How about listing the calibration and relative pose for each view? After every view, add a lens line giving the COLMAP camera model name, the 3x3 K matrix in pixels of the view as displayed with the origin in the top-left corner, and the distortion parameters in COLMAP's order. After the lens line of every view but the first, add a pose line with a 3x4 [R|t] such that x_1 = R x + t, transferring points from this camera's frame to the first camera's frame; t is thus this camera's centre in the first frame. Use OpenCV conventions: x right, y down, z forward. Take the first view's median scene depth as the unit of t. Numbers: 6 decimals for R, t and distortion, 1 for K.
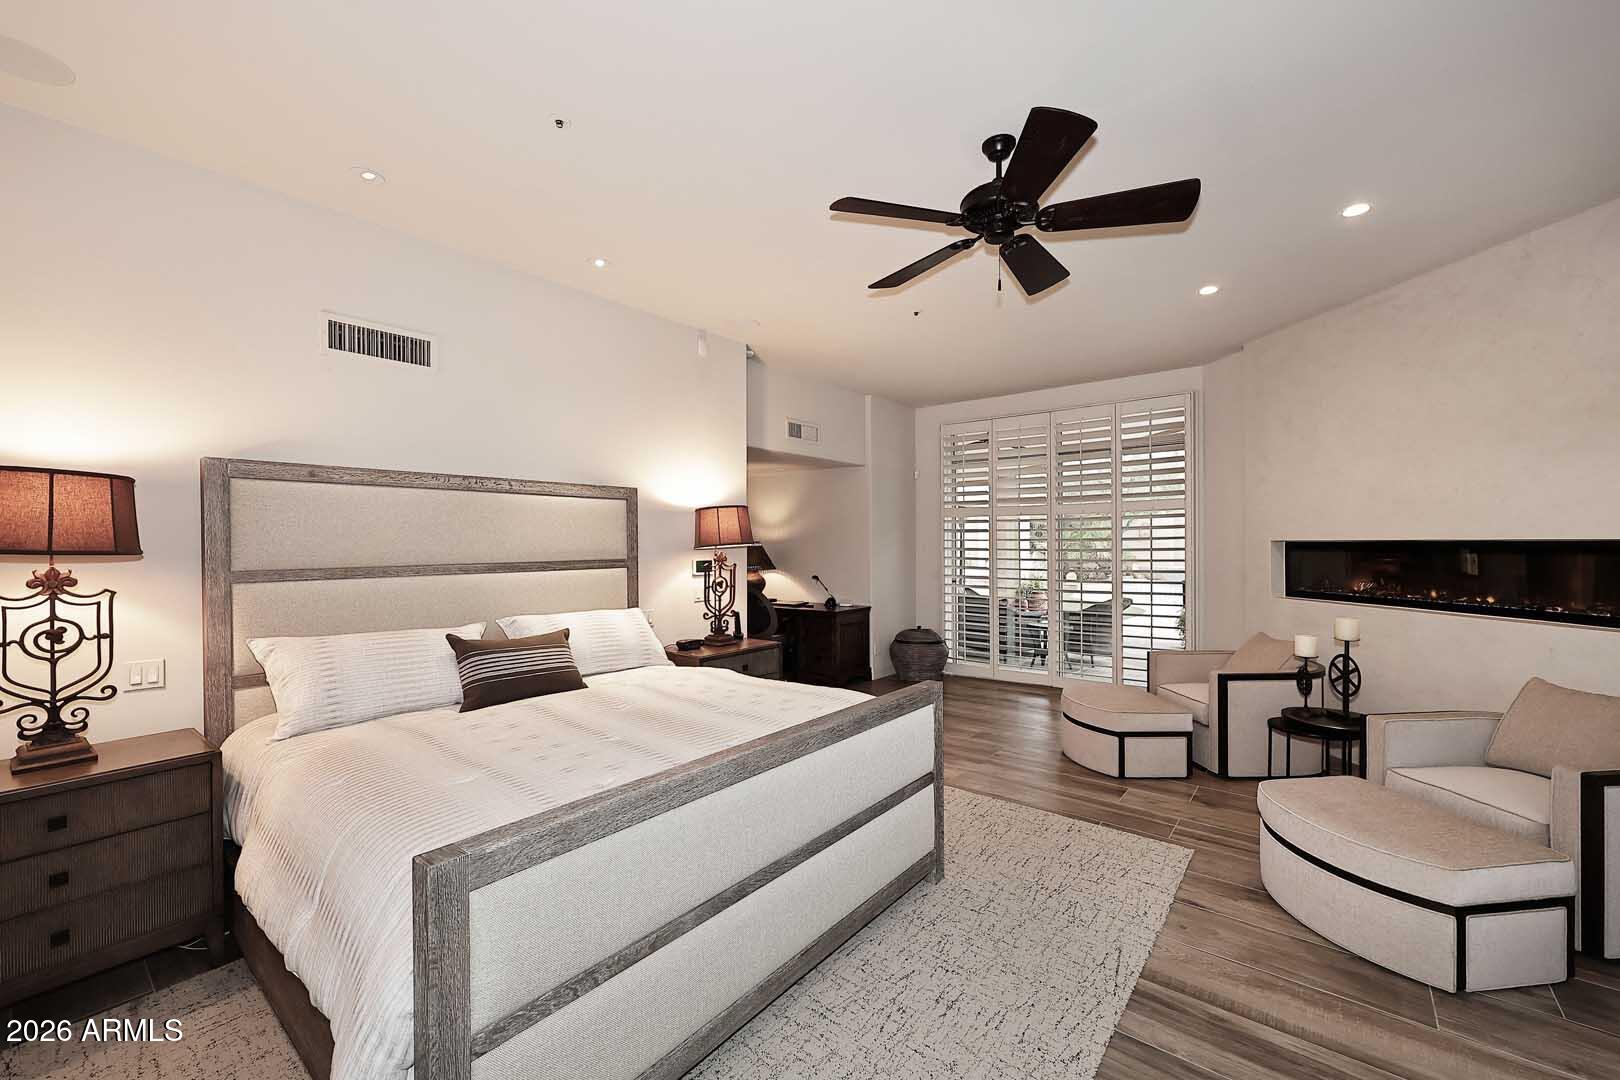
lens RADIAL K [[651.4, 0, 807.8], [0, 651.4, 541.6], [0, 0, 1]] dist [-0.000165, -0.000198]
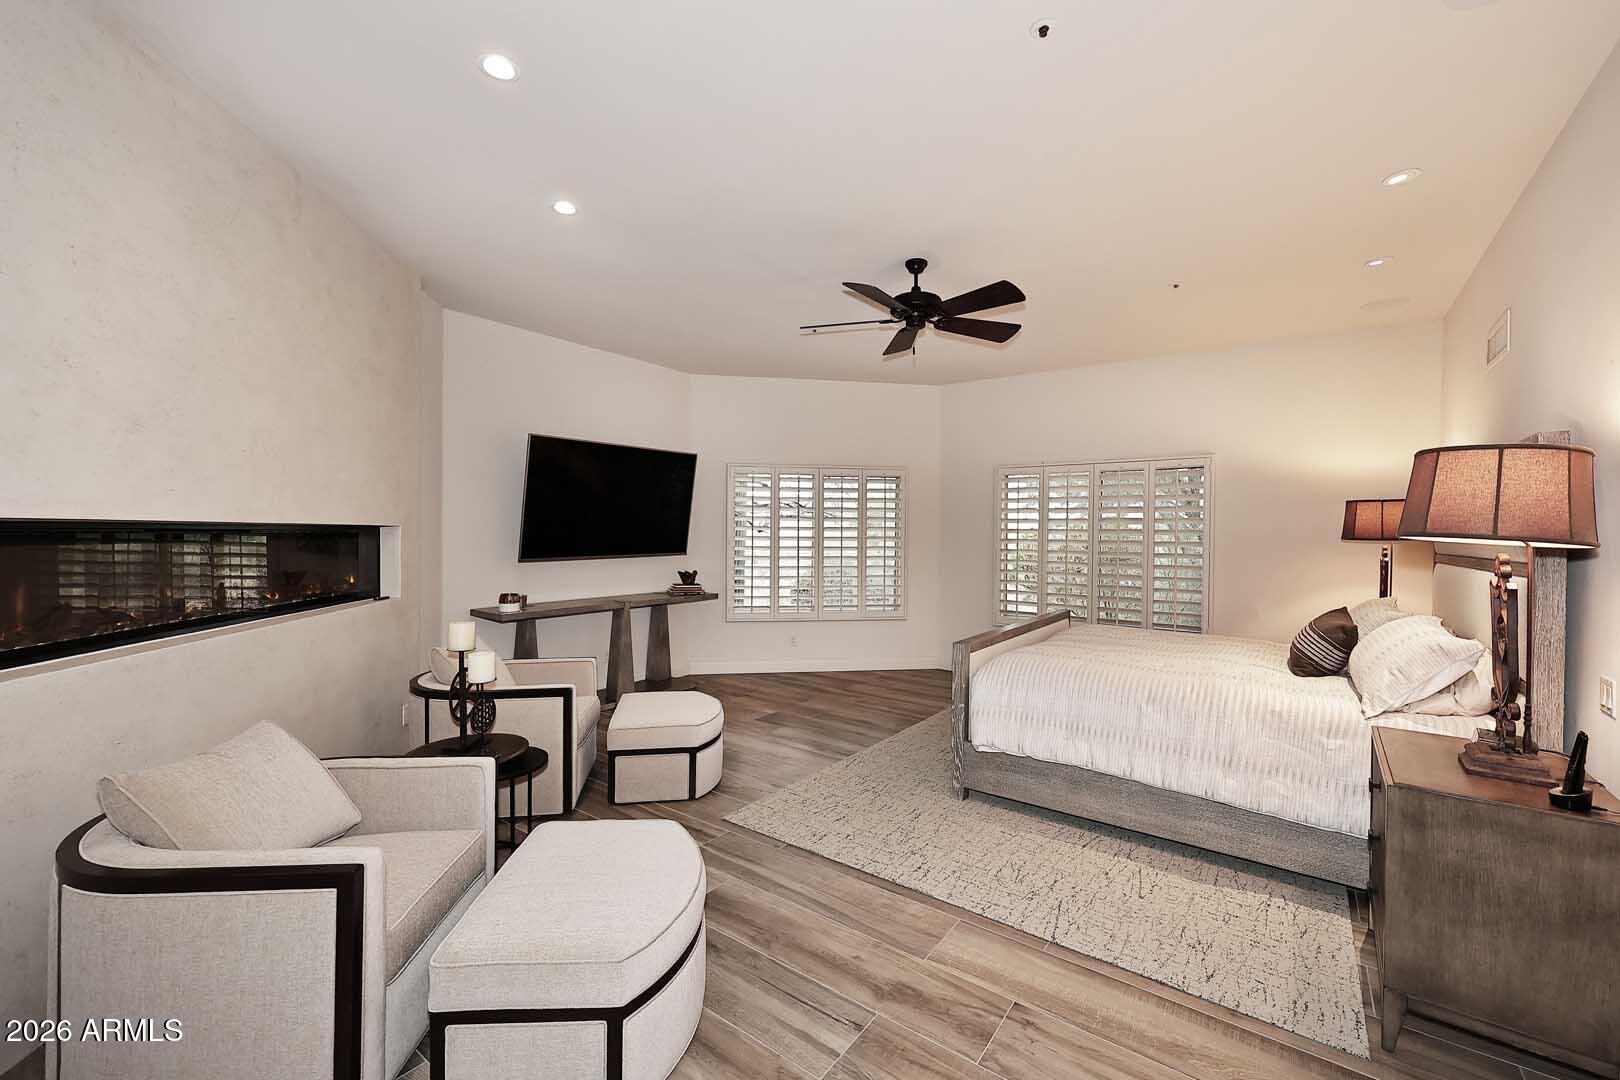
lens RADIAL K [[651.4, 0, 811.5], [0, 651.4, 531.4], [0, 0, 1]] dist [-0.000165, -0.000198]
pose [[-0.998963, 0.003881, -0.045370, 0.415658], [0.003575, 0.999970, 0.006829, -0.006030], [0.045395, 0.006660, -0.998947, 1.755956]]
